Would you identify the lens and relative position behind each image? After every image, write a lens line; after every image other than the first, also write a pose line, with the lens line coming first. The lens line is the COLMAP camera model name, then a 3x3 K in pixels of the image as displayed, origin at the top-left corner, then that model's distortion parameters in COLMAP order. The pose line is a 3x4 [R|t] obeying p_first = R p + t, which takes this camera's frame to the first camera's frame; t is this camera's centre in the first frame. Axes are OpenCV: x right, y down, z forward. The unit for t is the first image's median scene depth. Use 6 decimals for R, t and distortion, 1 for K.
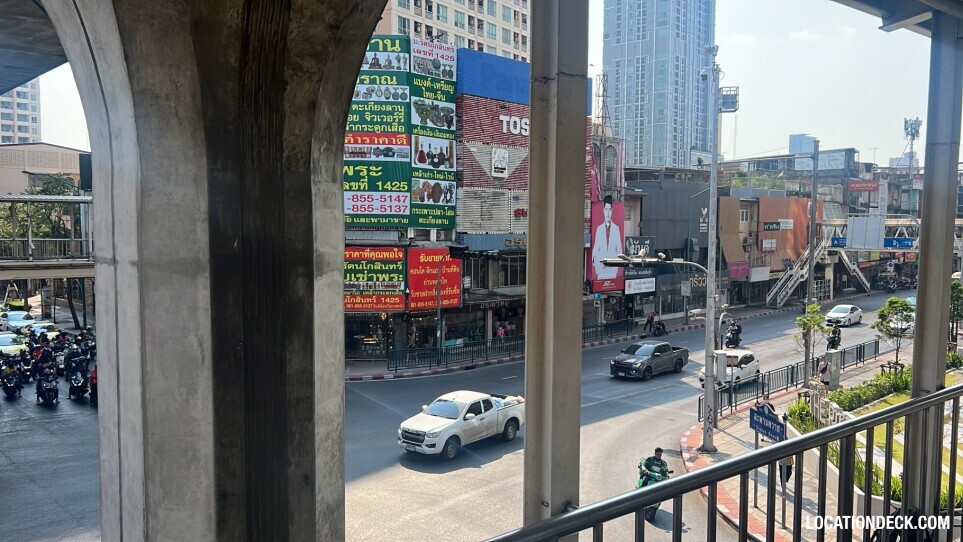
lens RADIAL K [[829.4, 0, 489.0], [0, 829.4, 282.3], [0, 0, 1]] dist [0.076702, -0.116199]
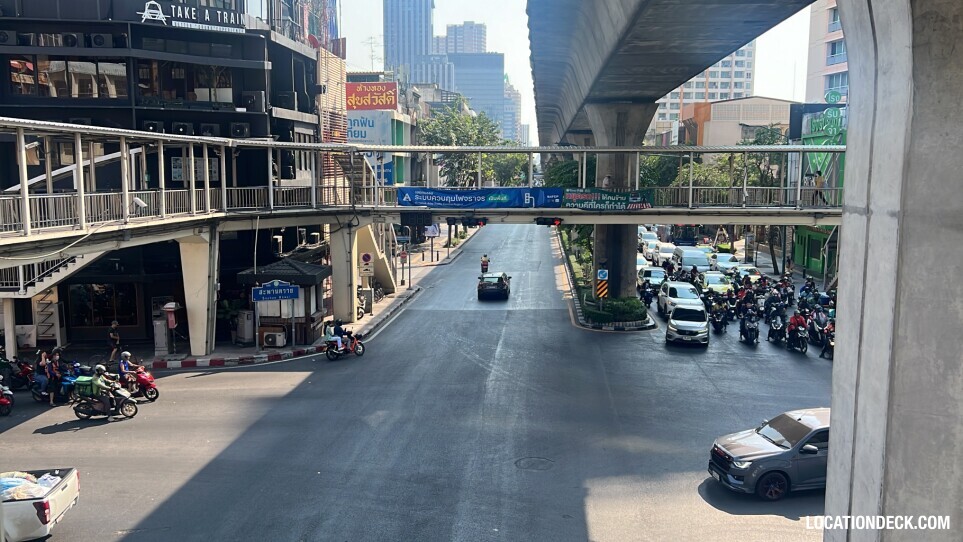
lens RADIAL K [[829.4, 0, 489.0], [0, 829.4, 282.3], [0, 0, 1]] dist [0.076702, -0.116199]
pose [[0.708781, 0.090364, -0.699617, -0.021071], [-0.048270, 0.995650, 0.079698, -0.000124], [0.703776, -0.022718, 0.710059, 0.012470]]
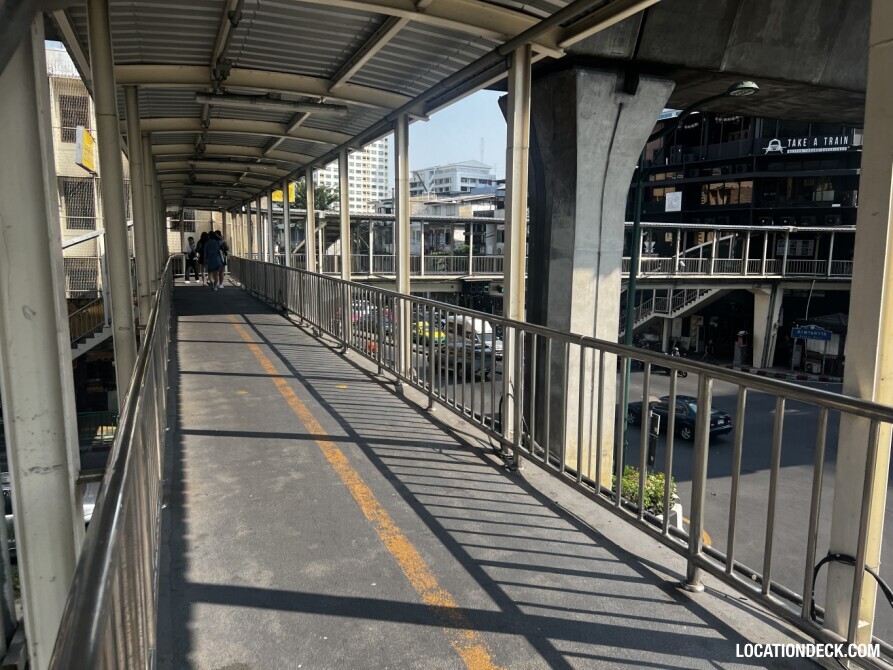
lens RADIAL K [[668.7, 0, 446.7], [0, 668.7, 344.9], [0, 0, 1]] dist [0.062056, -0.085107]
pose [[-0.327083, 0.125173, -0.936669, 0.399800], [-0.080652, 0.983874, 0.159645, -0.011170], [0.941548, 0.127761, -0.311714, 0.325737]]
